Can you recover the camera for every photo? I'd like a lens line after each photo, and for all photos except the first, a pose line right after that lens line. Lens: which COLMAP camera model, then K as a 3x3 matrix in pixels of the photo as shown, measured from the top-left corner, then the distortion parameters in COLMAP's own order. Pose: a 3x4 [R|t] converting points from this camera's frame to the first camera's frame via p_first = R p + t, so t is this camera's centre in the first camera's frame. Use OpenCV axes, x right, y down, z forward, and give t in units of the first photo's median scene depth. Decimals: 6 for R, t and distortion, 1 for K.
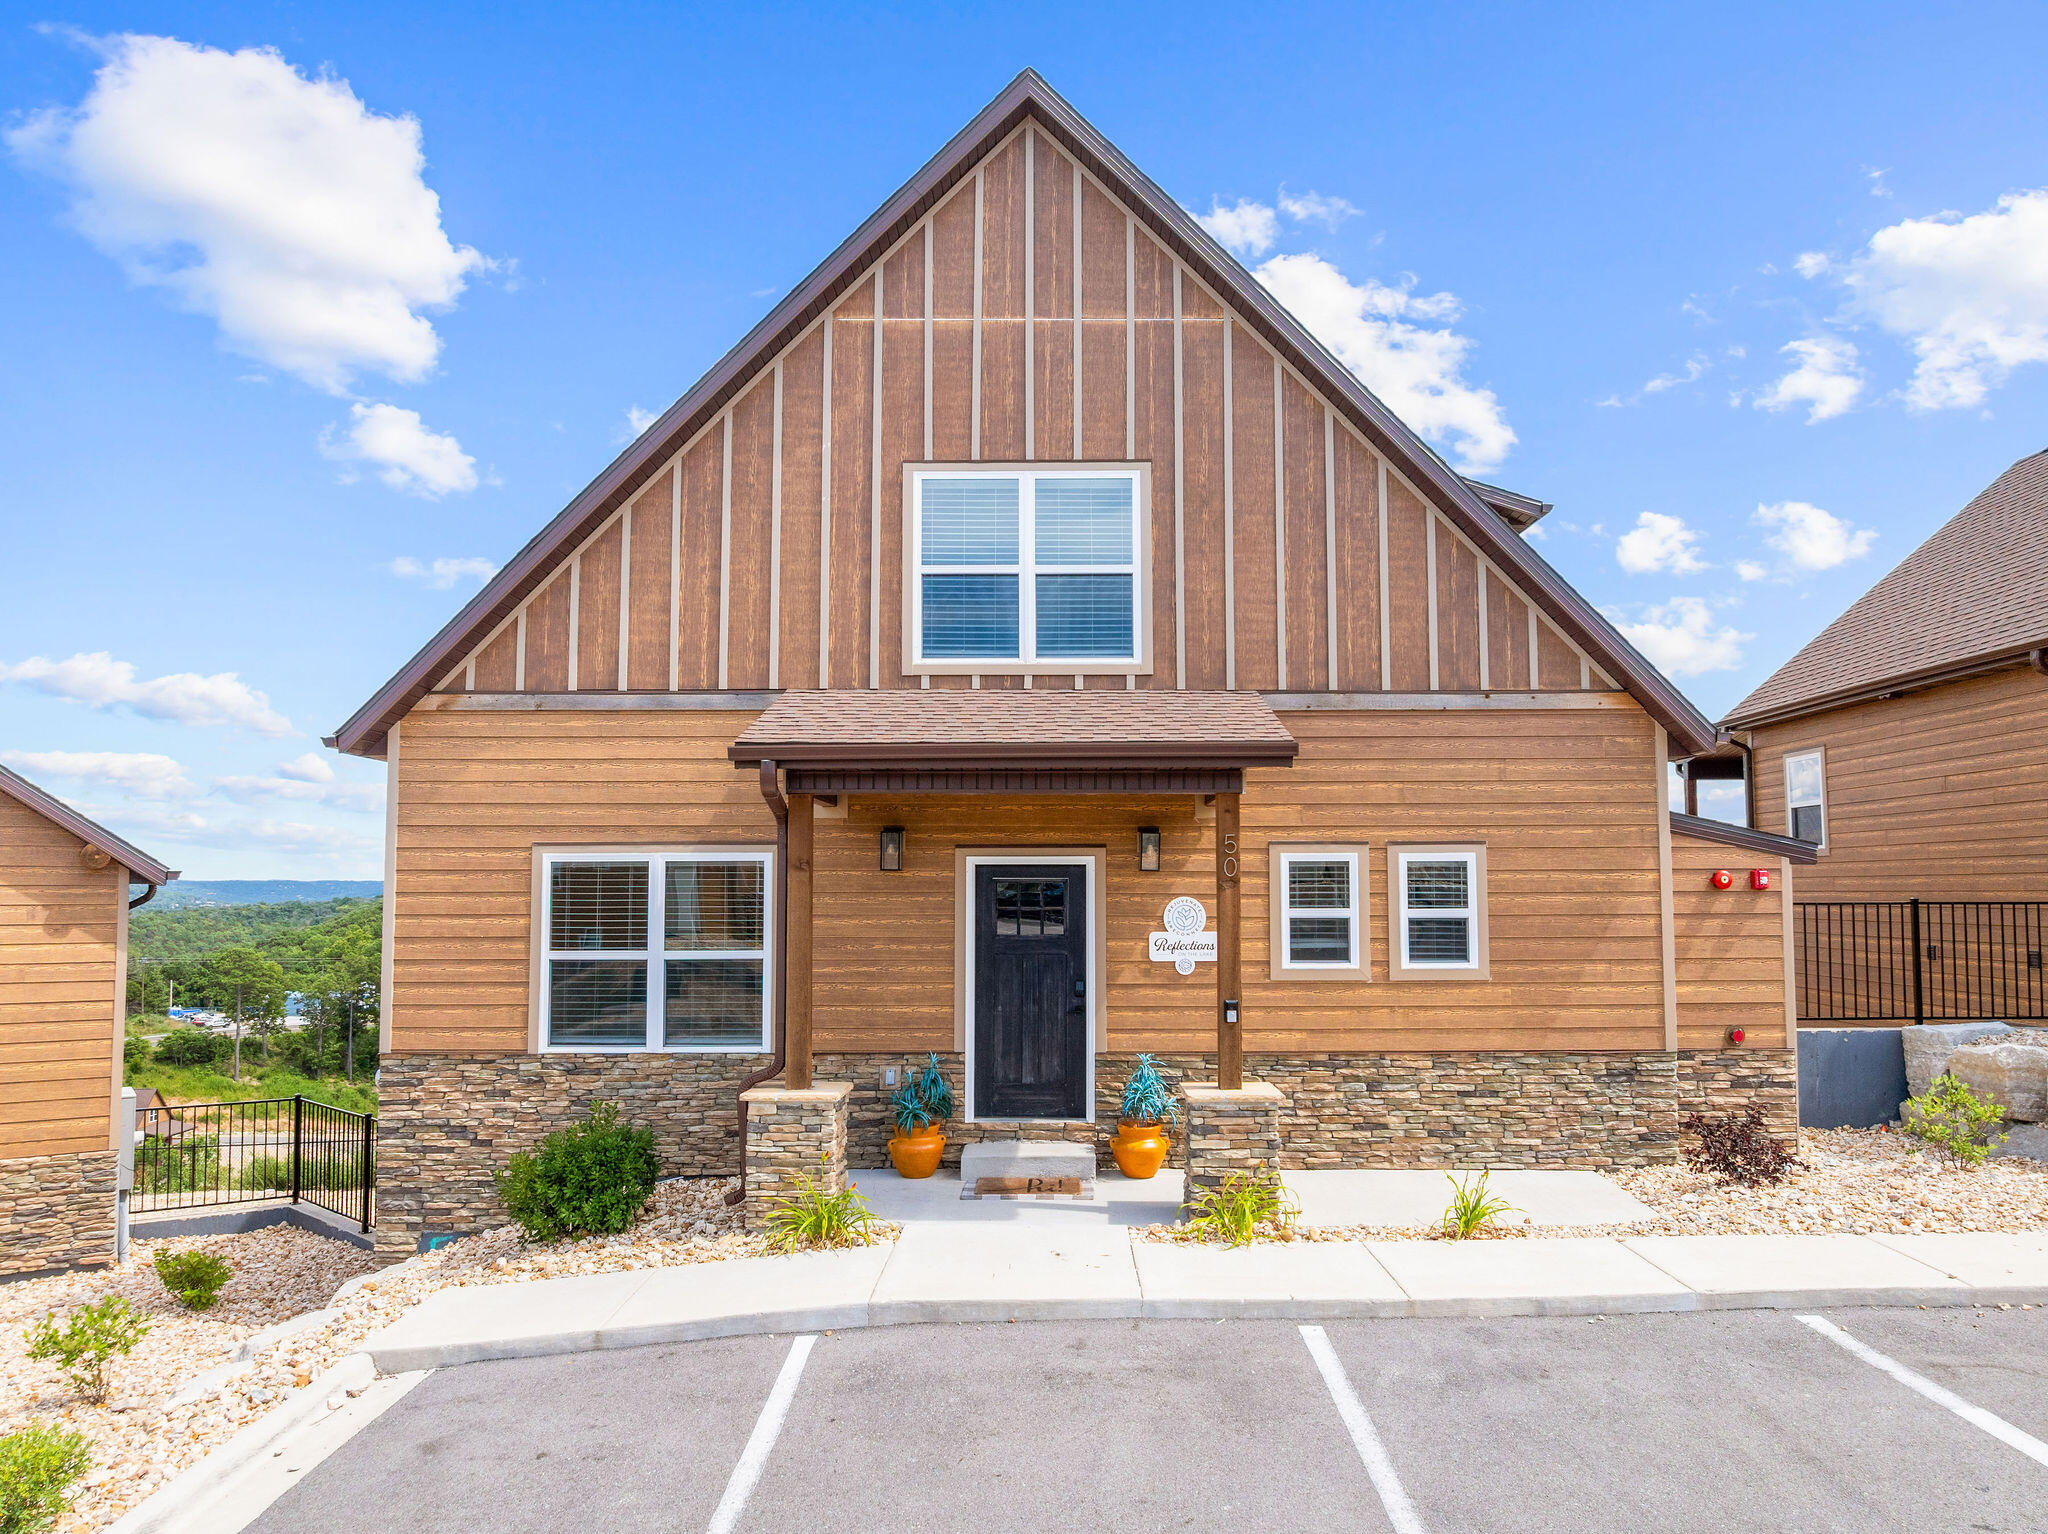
lens RADIAL K [[1450.7, 0, 1024.6], [0, 1450.7, 778.5], [0, 0, 1]] dist [-0.037234, -0.002255]
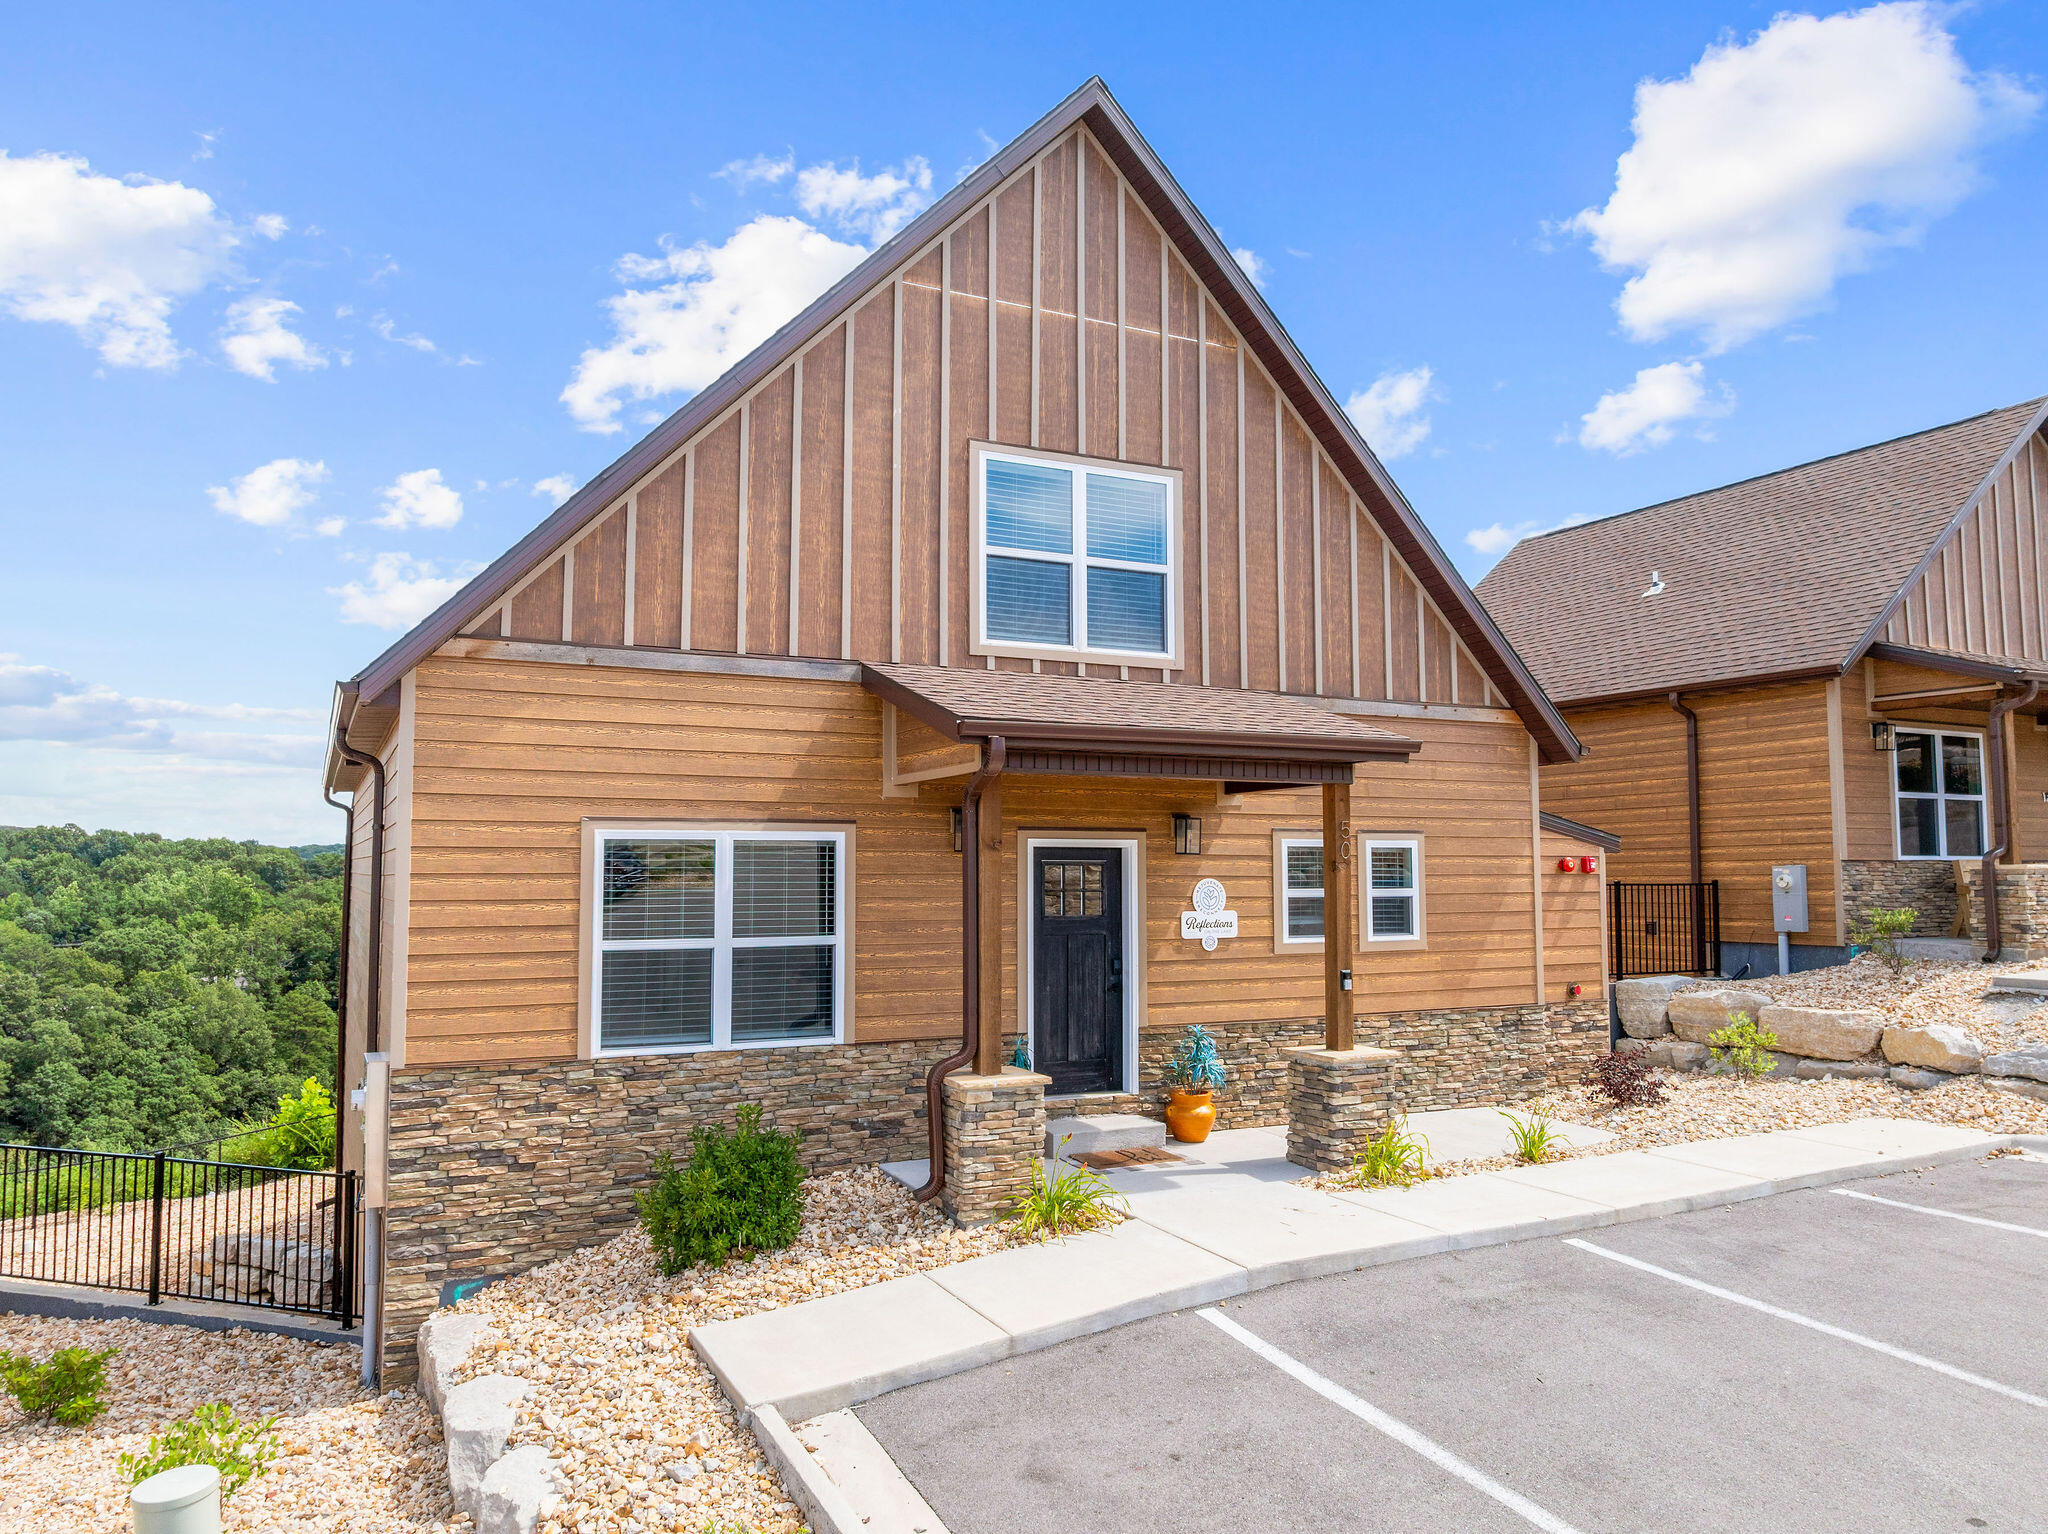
lens RADIAL K [[1433.2, 0, 1022.5], [0, 1433.2, 762.8], [0, 0, 1]] dist [-0.037822, 0.002192]
pose [[0.892644, 0.035844, 0.449336, -0.493327], [-0.033698, 0.999350, -0.012775, 0.013973], [-0.449502, -0.003738, 0.893272, 0.112472]]
